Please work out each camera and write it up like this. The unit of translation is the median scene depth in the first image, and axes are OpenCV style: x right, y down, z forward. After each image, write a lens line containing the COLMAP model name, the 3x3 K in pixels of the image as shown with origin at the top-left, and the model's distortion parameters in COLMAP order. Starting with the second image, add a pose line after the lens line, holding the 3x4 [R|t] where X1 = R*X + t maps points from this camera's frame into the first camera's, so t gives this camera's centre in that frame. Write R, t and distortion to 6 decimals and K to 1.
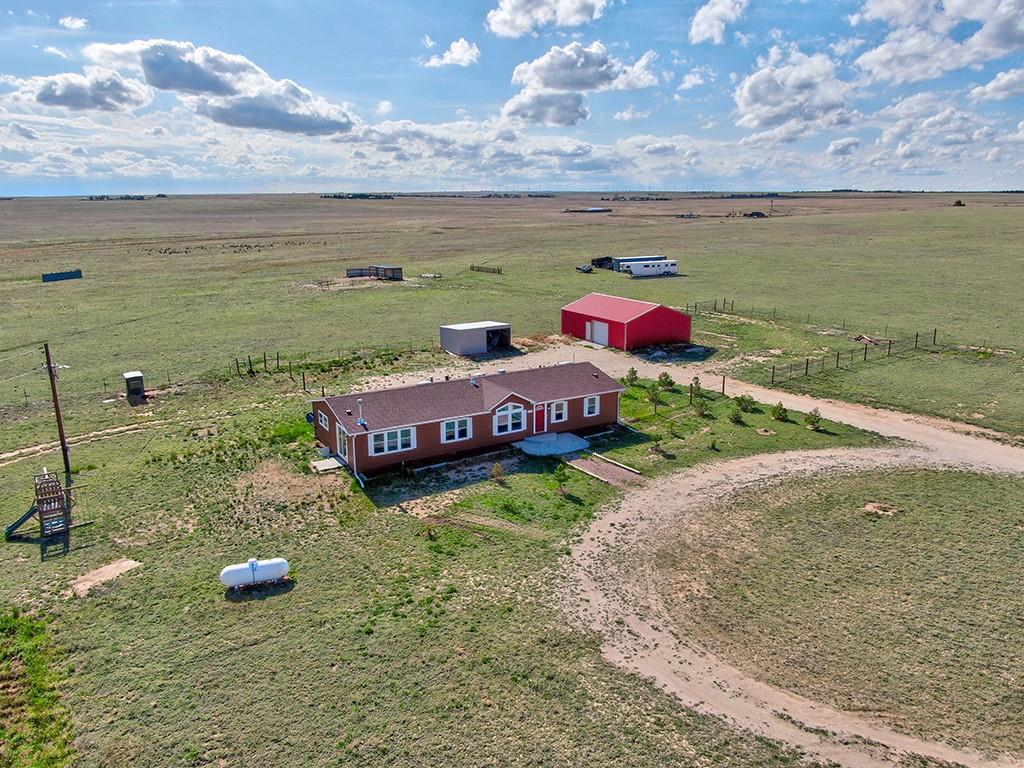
lens RADIAL K [[737.3, 0, 512.0], [0, 737.3, 384.0], [0, 0, 1]] dist [-0.014978, 0.009025]
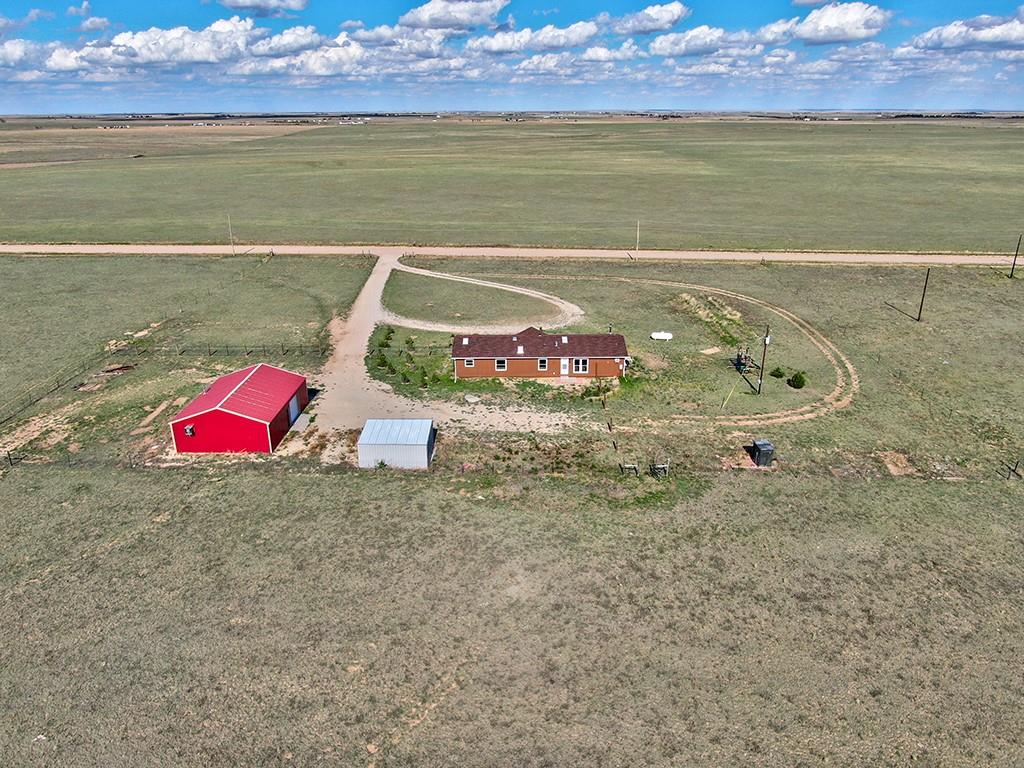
lens RADIAL K [[737.3, 0, 512.0], [0, 737.3, 384.0], [0, 0, 1]] dist [-0.014978, 0.009025]
pose [[-0.858962, -0.171907, 0.482320, -0.948477], [0.135800, 0.831745, 0.538293, -0.944513], [-0.493704, 0.527872, -0.691092, 2.522223]]
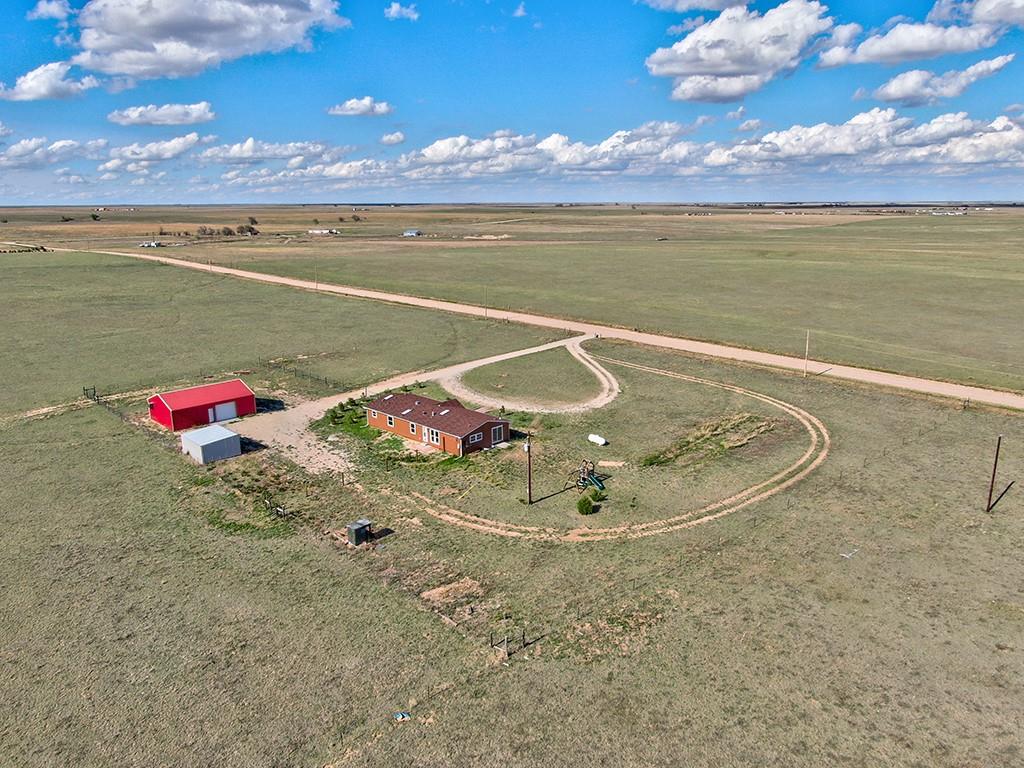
lens RADIAL K [[737.3, 0, 512.0], [0, 737.3, 384.0], [0, 0, 1]] dist [-0.014978, 0.009025]
pose [[-0.255432, -0.227138, 0.939768, -2.103017], [0.248350, 0.923982, 0.290825, -0.628748], [-0.934386, 0.307677, -0.179605, 1.256259]]
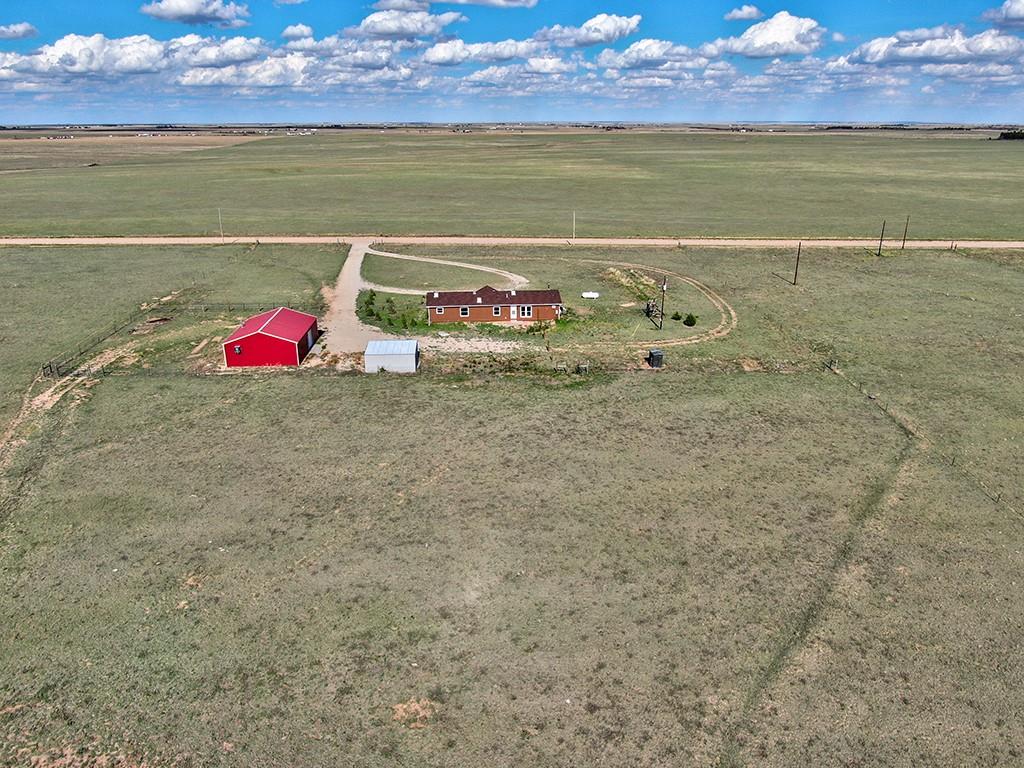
lens RADIAL K [[737.3, 0, 512.0], [0, 737.3, 384.0], [0, 0, 1]] dist [-0.014978, 0.009025]
pose [[-0.891966, -0.146920, 0.427564, -1.217917], [0.118632, 0.836525, 0.534932, -1.057033], [-0.436260, 0.527864, -0.728723, 3.029997]]
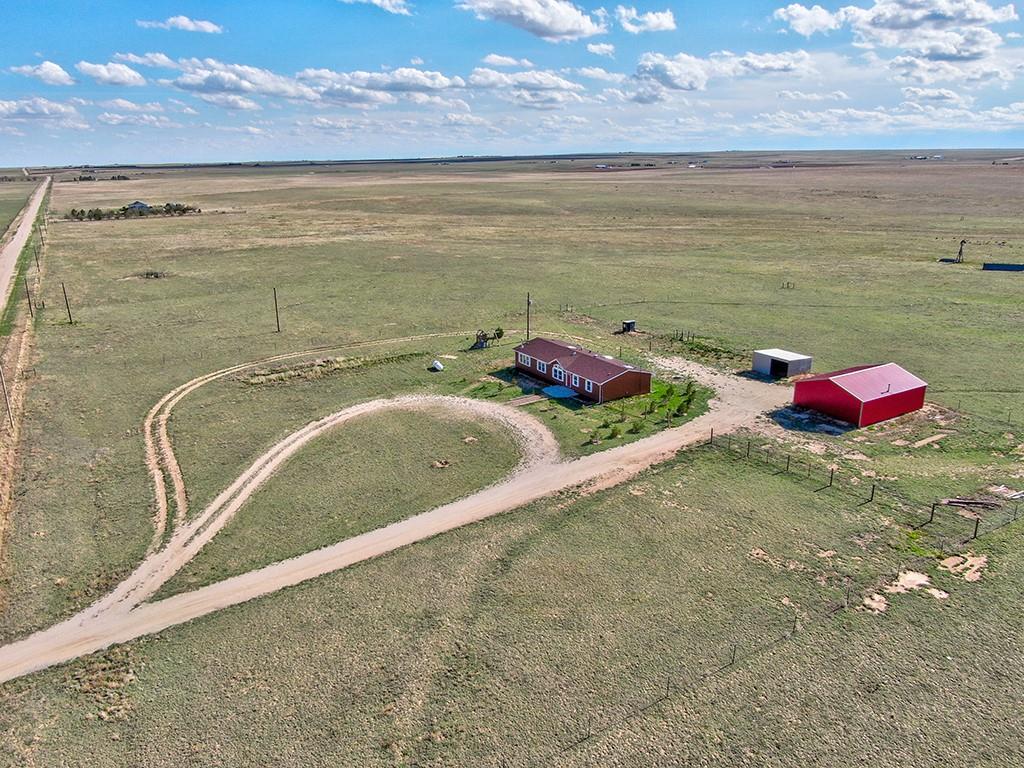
lens RADIAL K [[737.3, 0, 512.0], [0, 737.3, 384.0], [0, 0, 1]] dist [-0.014978, 0.009025]
pose [[0.019440, 0.301763, -0.953185, 2.011175], [-0.234292, 0.928194, 0.289073, -0.497866], [0.971972, 0.217704, 0.088745, 0.740598]]
